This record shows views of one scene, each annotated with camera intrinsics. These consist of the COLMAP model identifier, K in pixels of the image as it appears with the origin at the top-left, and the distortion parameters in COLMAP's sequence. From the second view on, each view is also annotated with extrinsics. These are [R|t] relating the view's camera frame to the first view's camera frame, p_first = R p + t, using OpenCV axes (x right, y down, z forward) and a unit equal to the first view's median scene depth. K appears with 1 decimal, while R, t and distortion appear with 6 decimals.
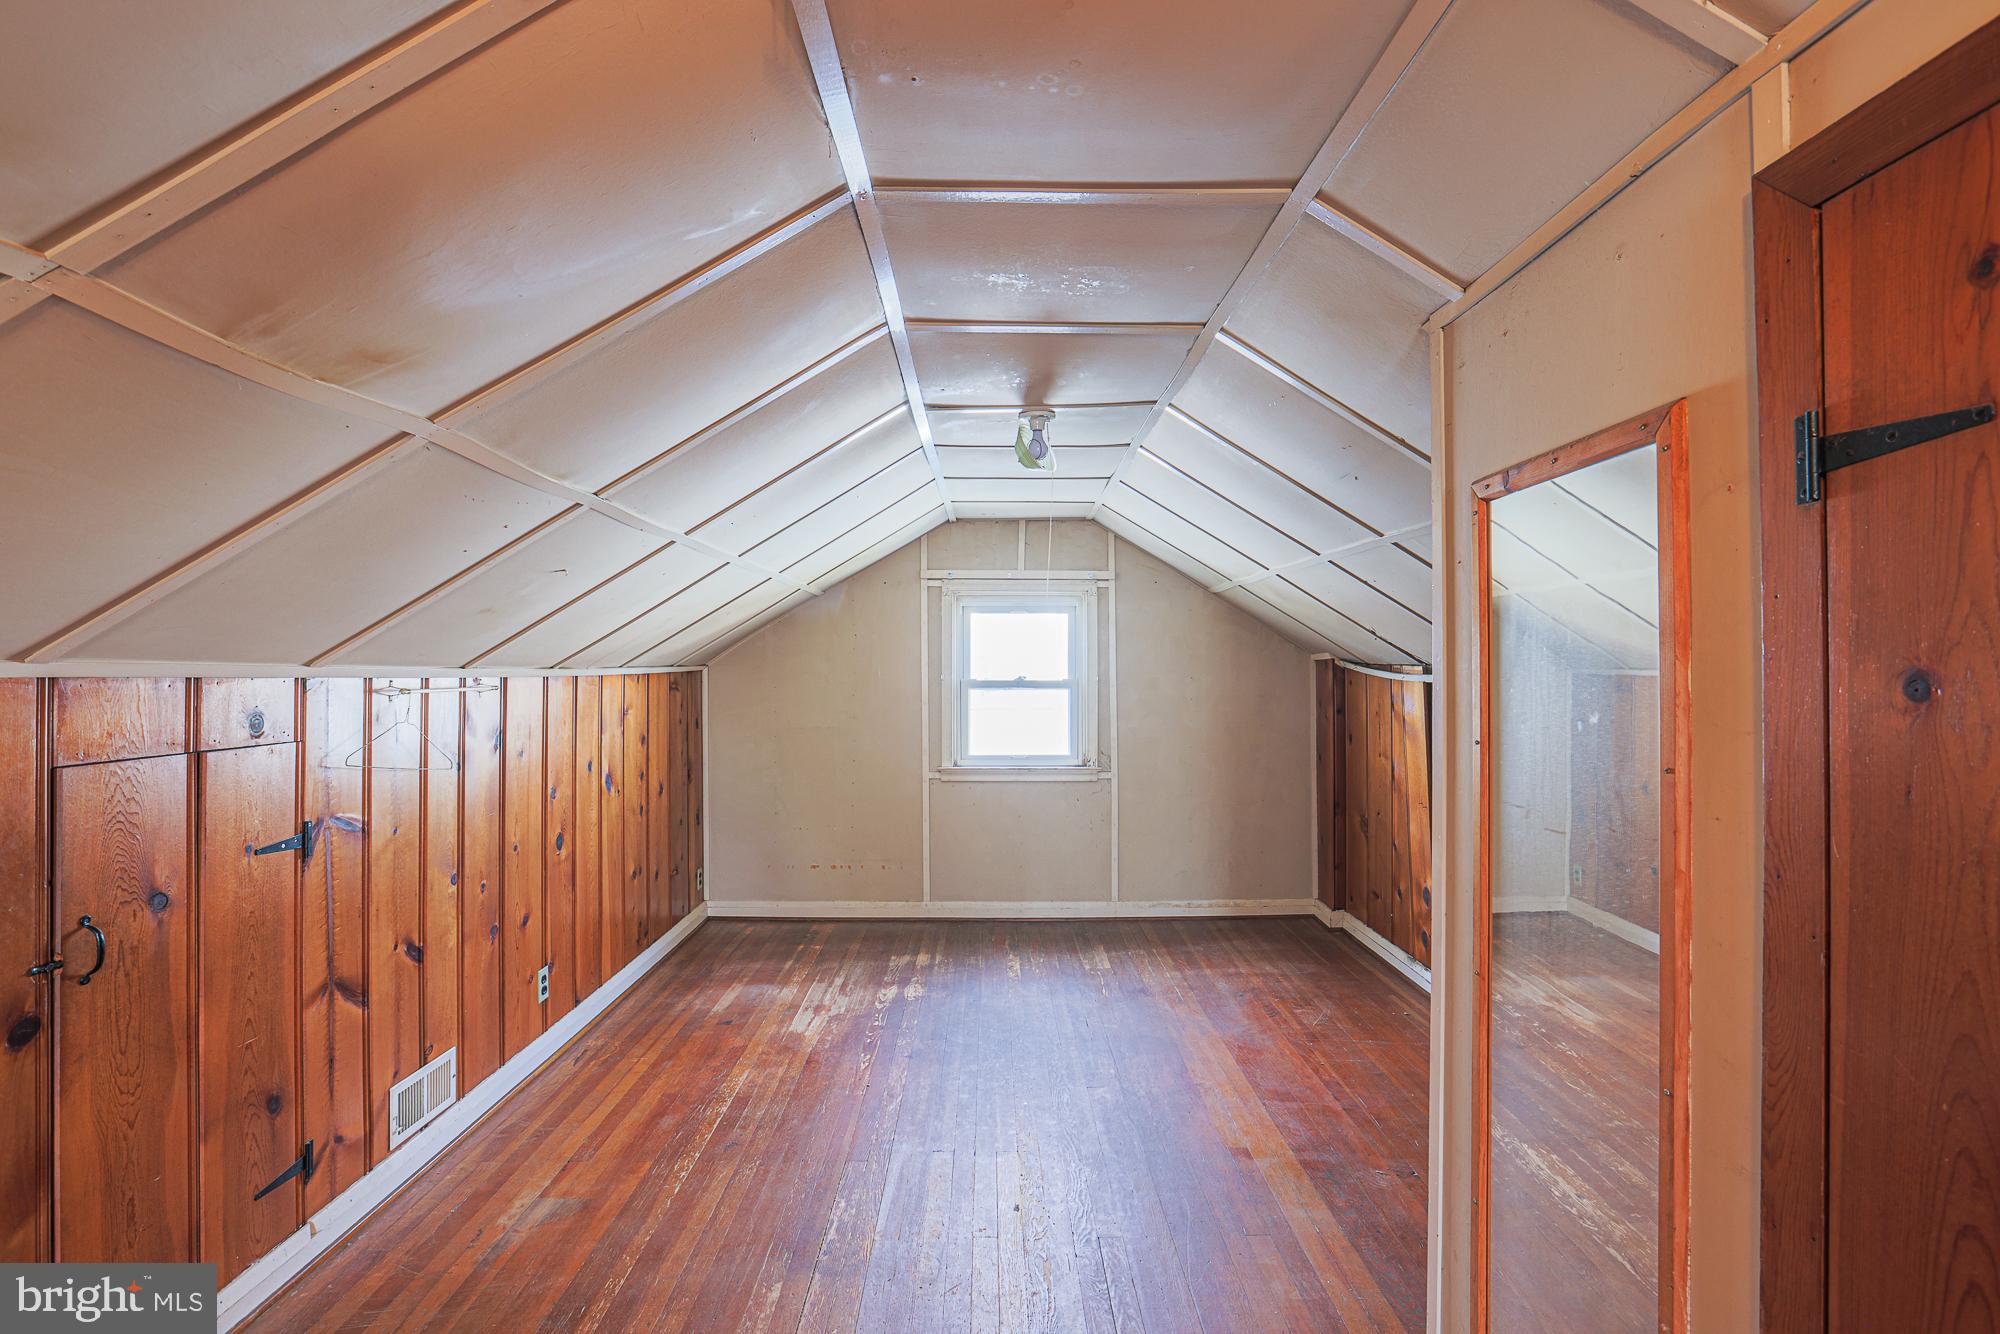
lens RADIAL K [[949.8, 0, 1000.0], [0, 949.8, 667.0], [0, 0, 1]] dist [-0.056727, 0.000306]
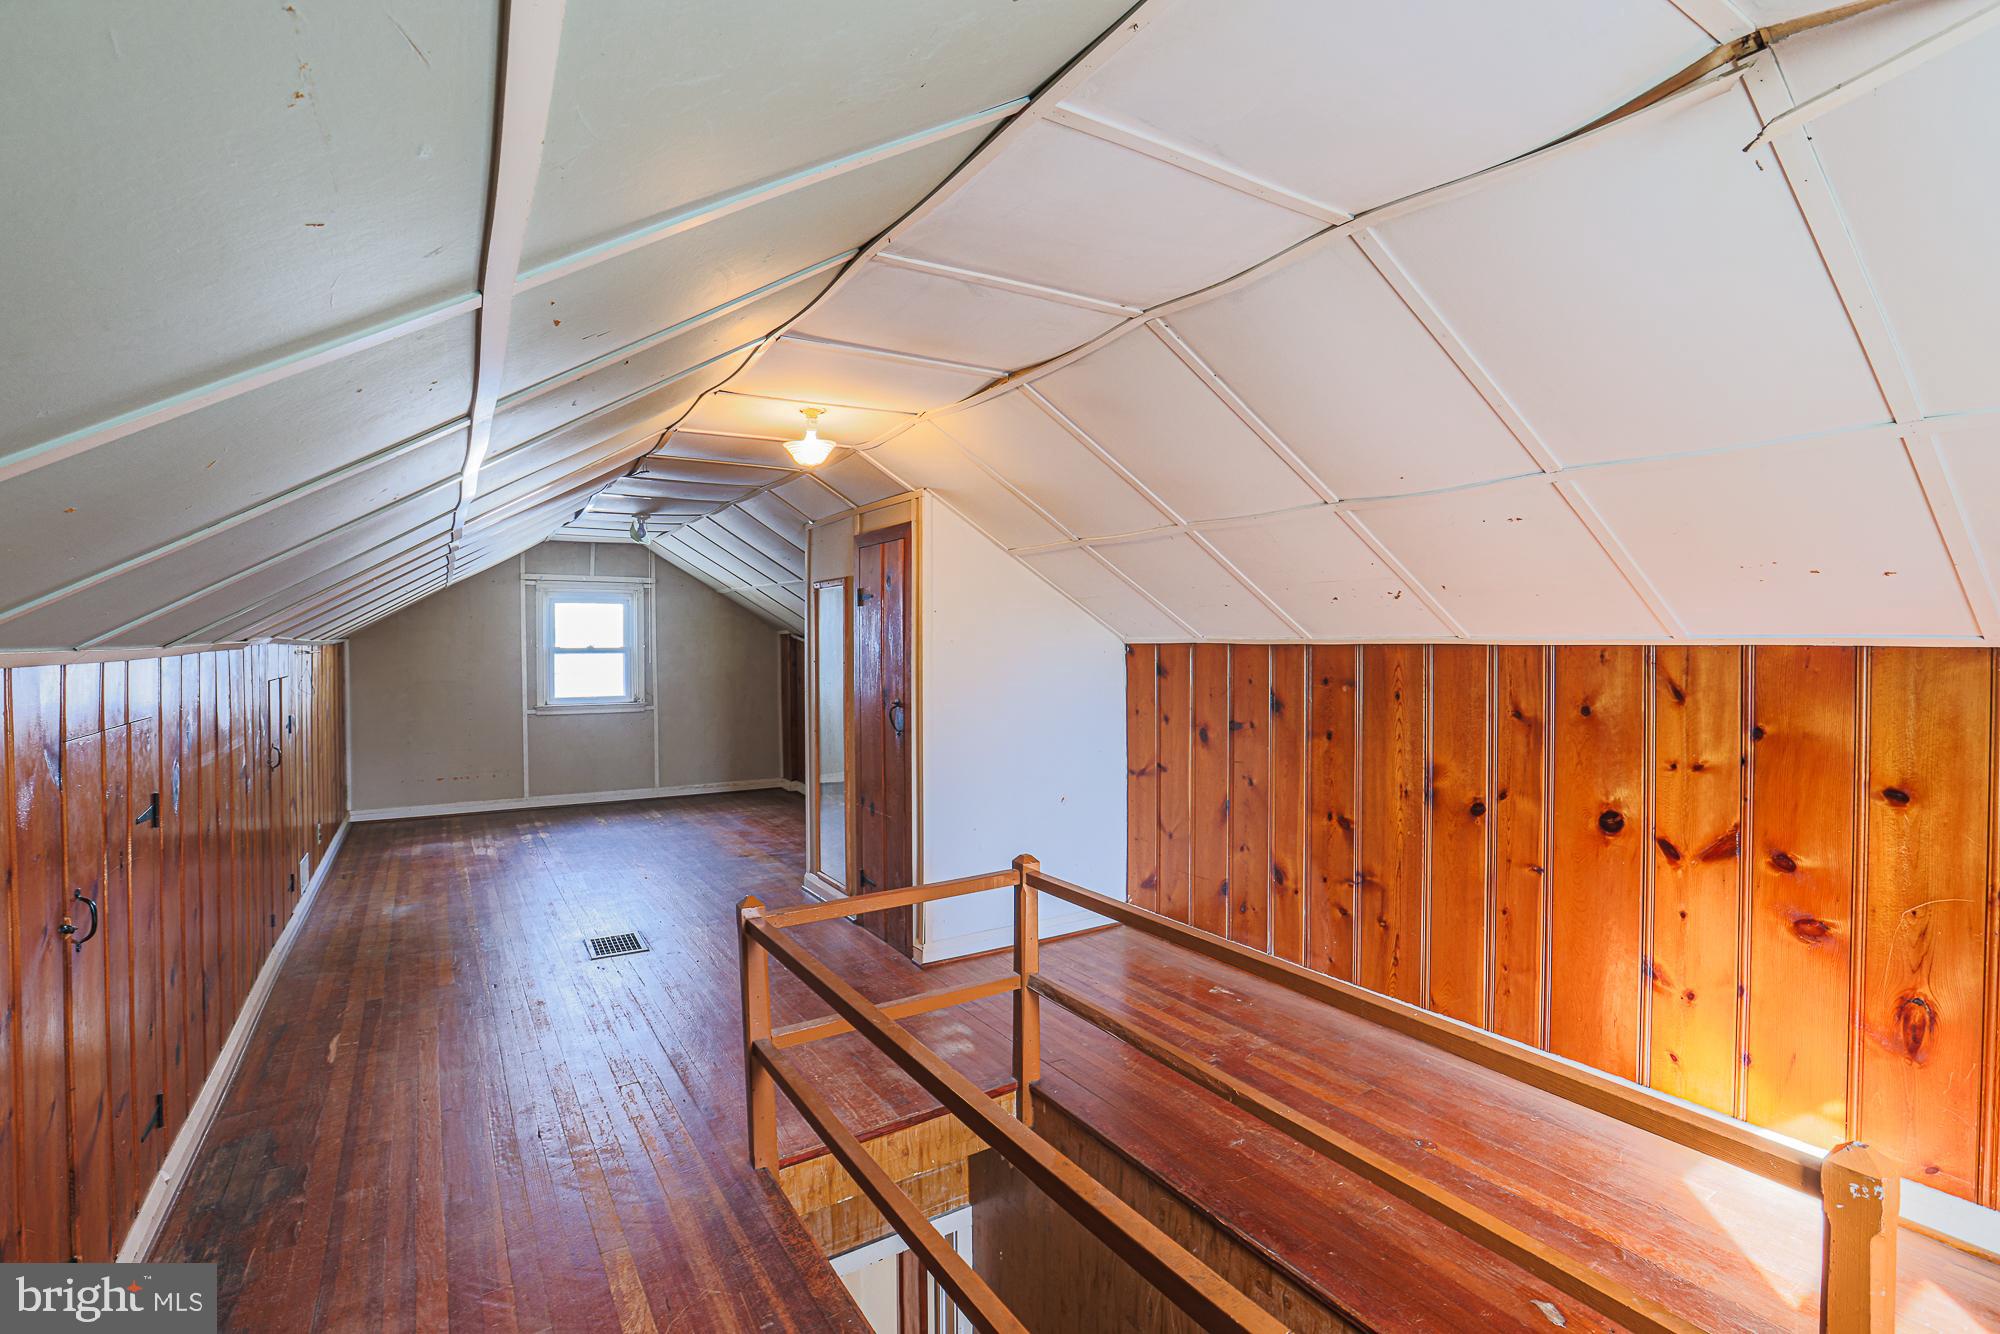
lens RADIAL K [[949.8, 0, 1000.0], [0, 949.8, 667.0], [0, 0, 1]] dist [-0.056727, 0.000306]
pose [[0.860223, -0.013881, 0.509728, -0.186030], [-0.000743, 0.999594, 0.028476, 0.001457], [-0.509917, -0.024875, 0.859864, -0.643066]]
